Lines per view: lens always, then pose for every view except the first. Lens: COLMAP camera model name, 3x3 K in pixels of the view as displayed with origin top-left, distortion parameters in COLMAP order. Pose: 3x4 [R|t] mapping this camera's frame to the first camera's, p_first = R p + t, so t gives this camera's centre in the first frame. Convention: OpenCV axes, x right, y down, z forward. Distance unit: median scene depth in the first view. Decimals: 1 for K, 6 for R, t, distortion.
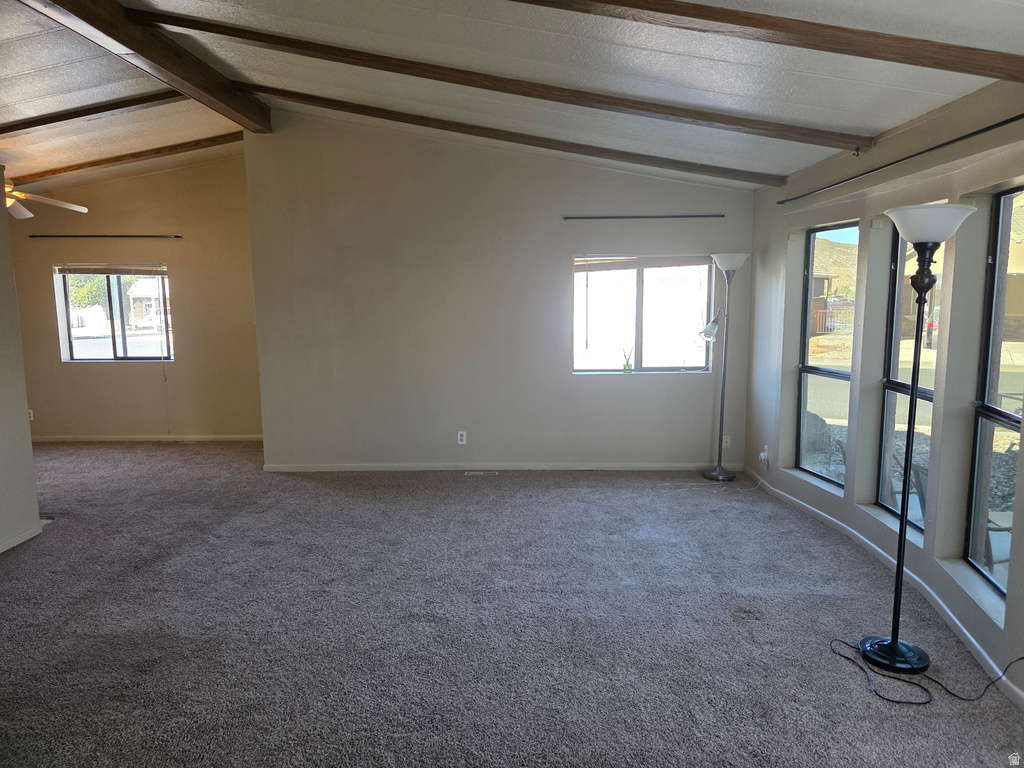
lens RADIAL K [[682.8, 0, 512.0], [0, 682.8, 384.0], [0, 0, 1]] dist [0.114635, -0.137876]
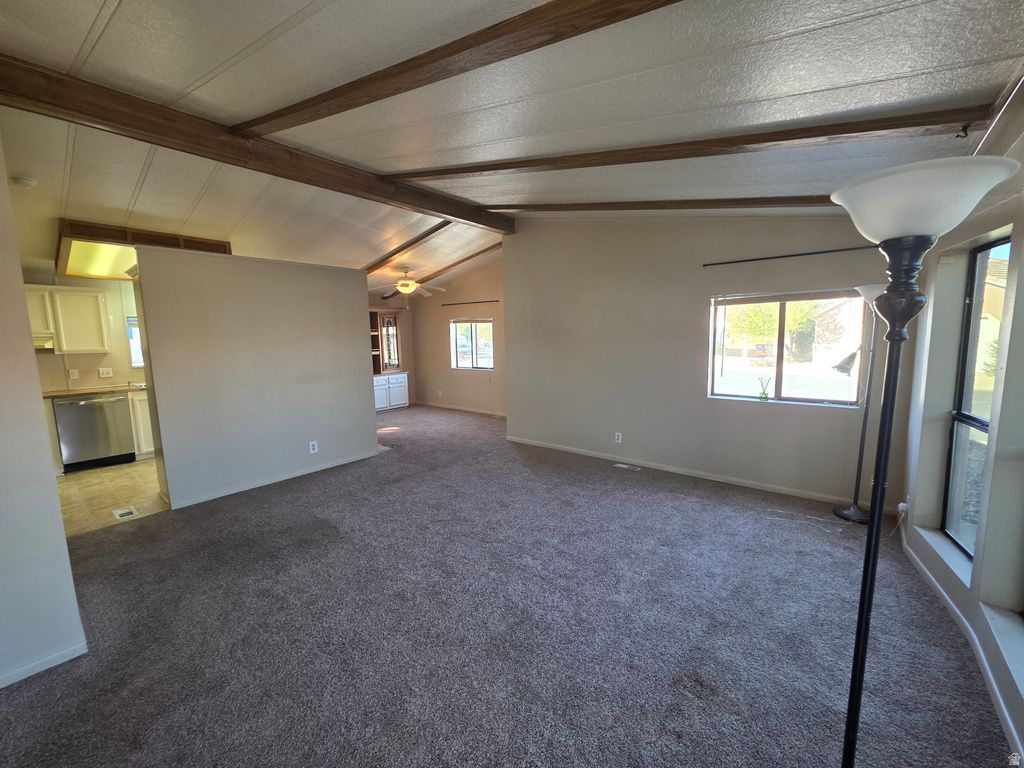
lens RADIAL K [[410.1, 0, 517.3], [0, 410.1, 384.4], [0, 0, 1]] dist [0.001534, 0.000166]
pose [[0.790899, 0.067930, -0.608164, 0.280350], [-0.069053, 0.997379, 0.021602, -0.032164], [0.608038, 0.024911, 0.793517, 0.265418]]
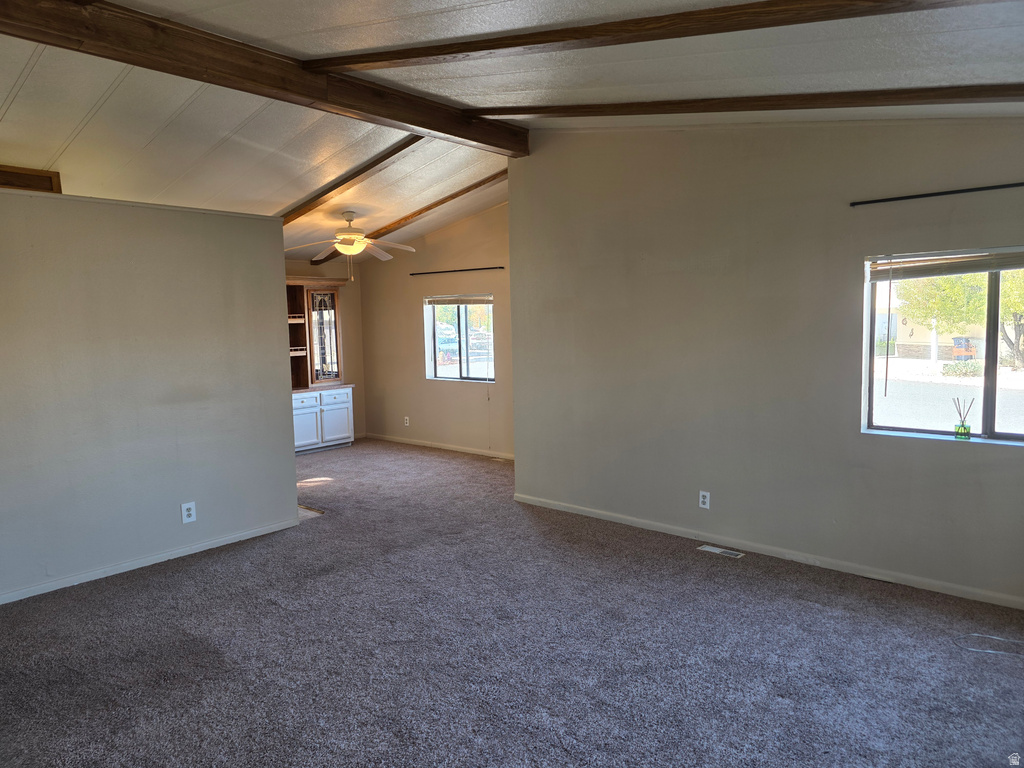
lens RADIAL K [[683.1, 0, 512.0], [0, 683.1, 384.0], [0, 0, 1]] dist [0.060834, -0.052507]
pose [[0.764908, 0.051348, -0.642089, 0.284224], [-0.070634, 0.997493, -0.004375, -0.037958], [0.640255, 0.048699, 0.766617, 0.279502]]
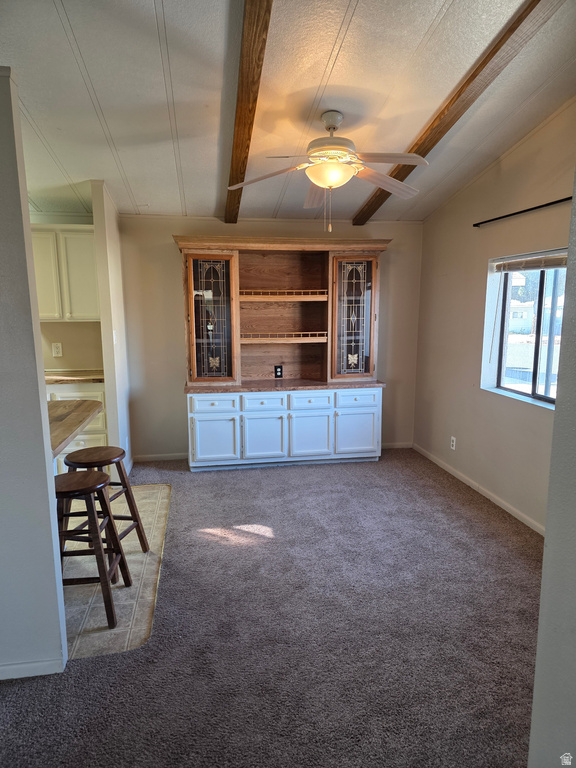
lens RADIAL K [[512.1, 0, 289.0], [0, 512.1, 388.6], [0, 0, 1]] dist [0.114635, -0.137876]
pose [[0.192803, 0.164621, -0.967330, -0.178229], [-0.125669, 0.981851, 0.142045, -0.116097], [0.973157, 0.094177, 0.209992, 0.911868]]
